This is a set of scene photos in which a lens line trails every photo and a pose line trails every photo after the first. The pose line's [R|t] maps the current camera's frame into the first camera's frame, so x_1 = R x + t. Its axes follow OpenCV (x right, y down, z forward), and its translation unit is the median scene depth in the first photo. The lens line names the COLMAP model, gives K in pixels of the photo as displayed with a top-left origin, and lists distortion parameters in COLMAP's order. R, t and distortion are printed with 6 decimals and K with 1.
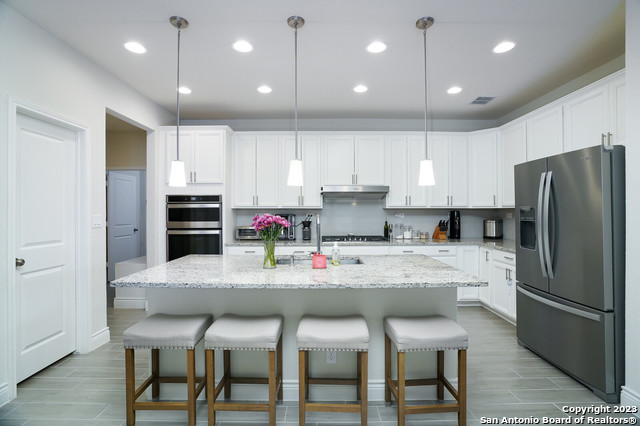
lens RADIAL K [[296.2, 0, 299.8], [0, 296.2, 212.4], [0, 0, 1]] dist [-0.021474, 0.002714]
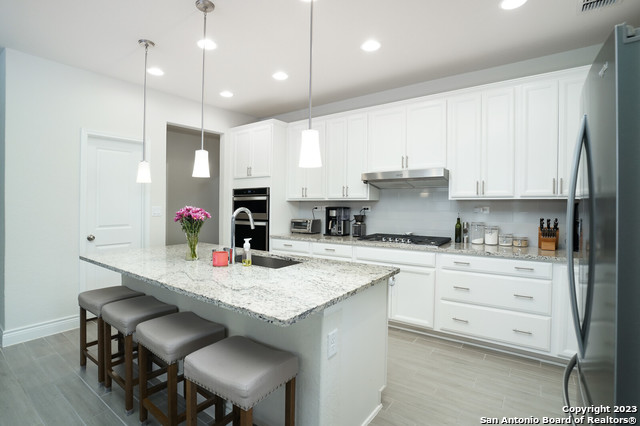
lens RADIAL K [[296.2, 0, 316.0], [0, 296.2, 211.6], [0, 0, 1]] dist [-0.021474, 0.002714]
pose [[0.816190, 0.017713, -0.577513, 0.451511], [-0.002818, 0.999640, 0.026677, -0.003717], [0.577777, -0.020146, 0.815946, 0.242346]]
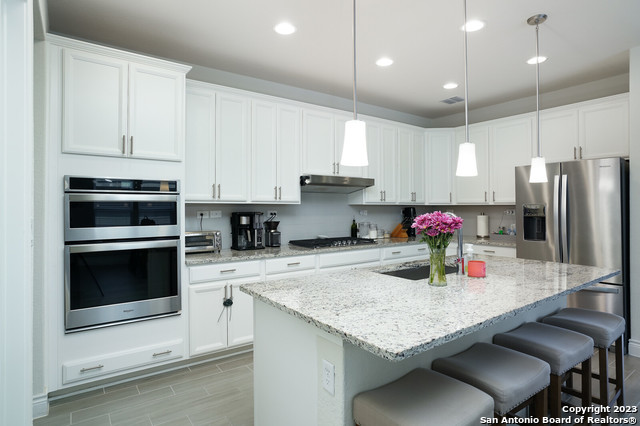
lens RADIAL K [[365.2, 0, 315.4], [0, 365.2, 209.4], [0, 0, 1]] dist [-0.015909, 0.000409]
pose [[0.799979, -0.001561, 0.600026, -0.464321], [0.000188, 0.999997, 0.002350, -0.002351], [-0.600028, -0.001767, 0.799977, 0.238926]]
